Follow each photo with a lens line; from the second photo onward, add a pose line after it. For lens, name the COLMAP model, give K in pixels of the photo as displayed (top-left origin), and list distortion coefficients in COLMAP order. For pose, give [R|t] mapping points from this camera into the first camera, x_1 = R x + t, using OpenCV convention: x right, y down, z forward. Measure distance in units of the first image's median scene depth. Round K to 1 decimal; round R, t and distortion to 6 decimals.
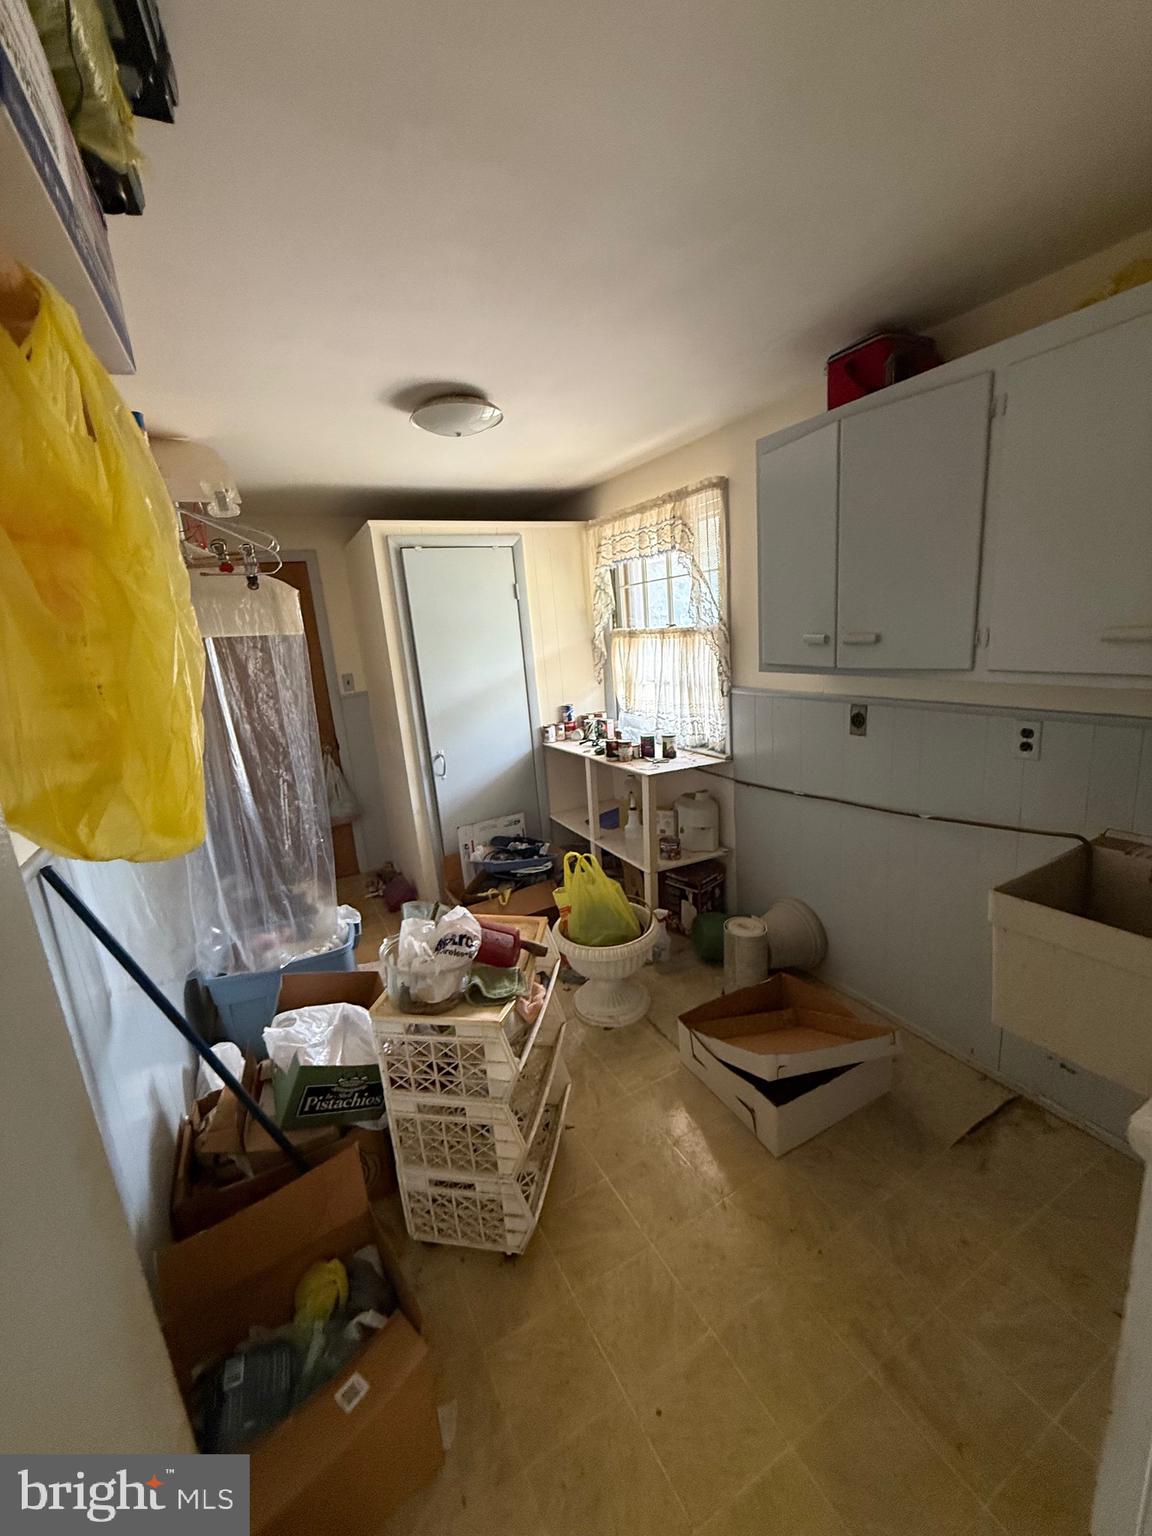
lens RADIAL K [[617.5, 0, 576.0], [0, 617.5, 768.0], [0, 0, 1]] dist [0.000055, -0.000329]
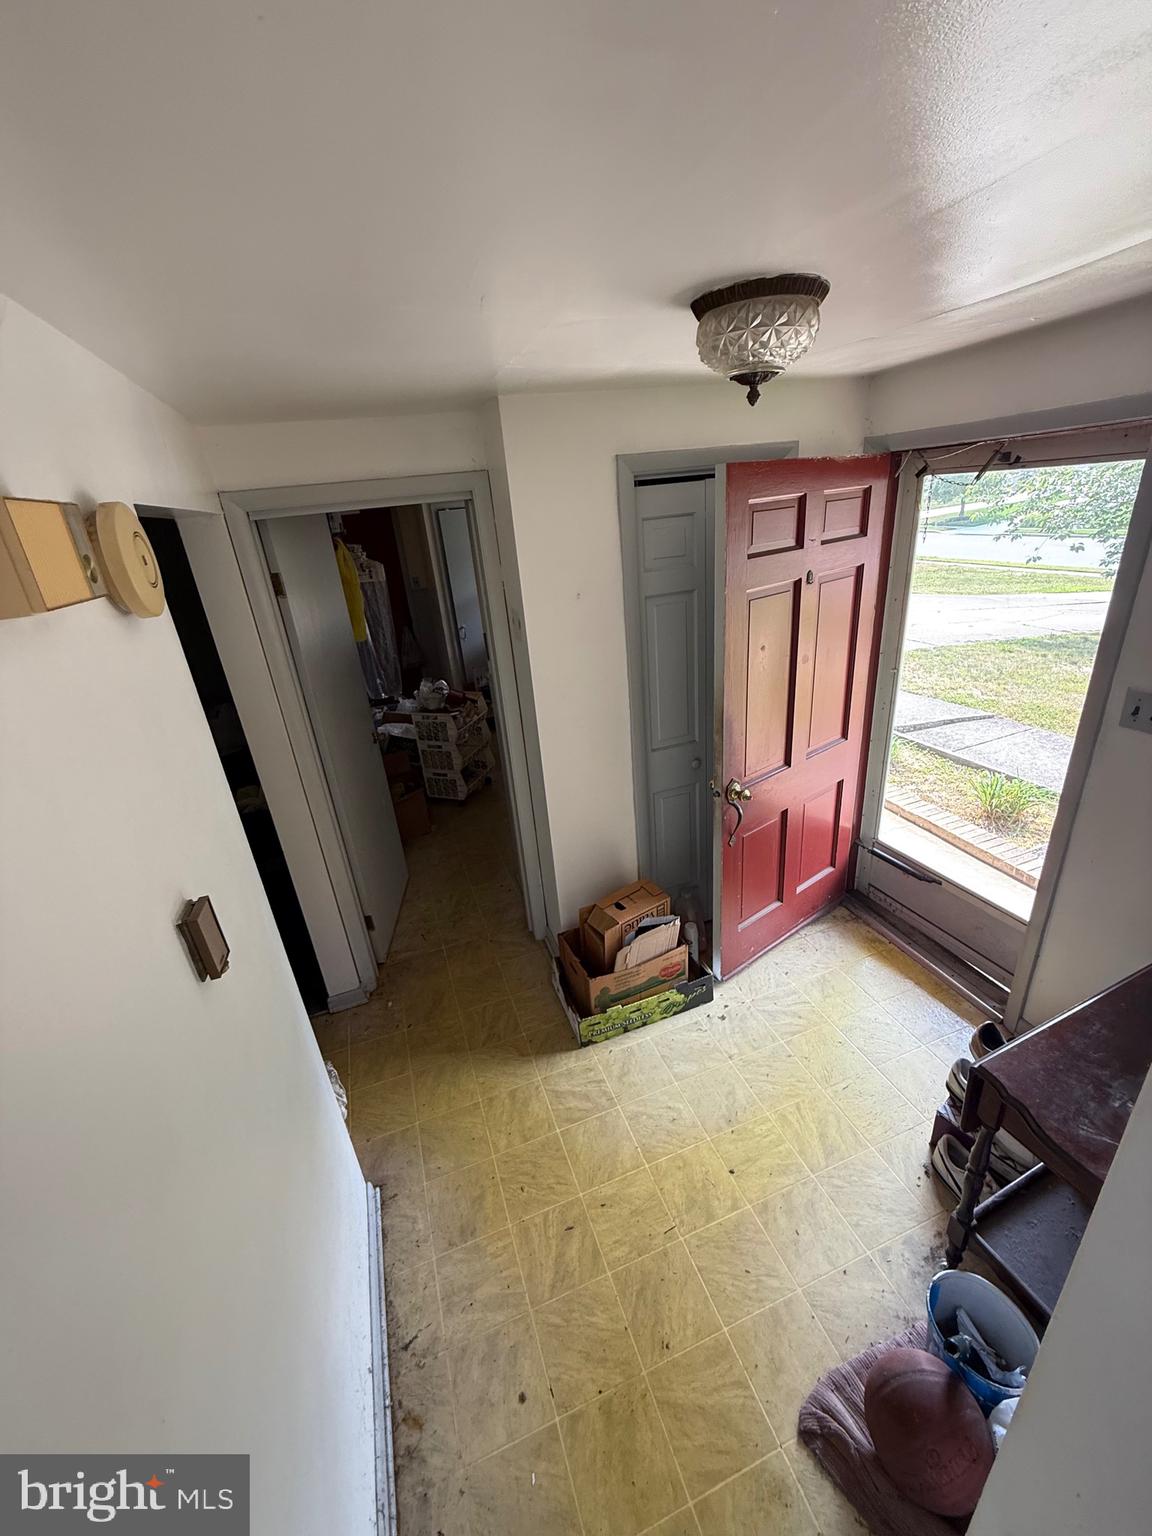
lens RADIAL K [[617.5, 0, 576.0], [0, 617.5, 768.0], [0, 0, 1]] dist [0.000055, -0.000329]
pose [[0.989041, 0.052009, -0.138180, 0.833025], [-0.024940, 0.981305, 0.190837, 0.067297], [0.145522, -0.185300, 0.971847, -1.732164]]
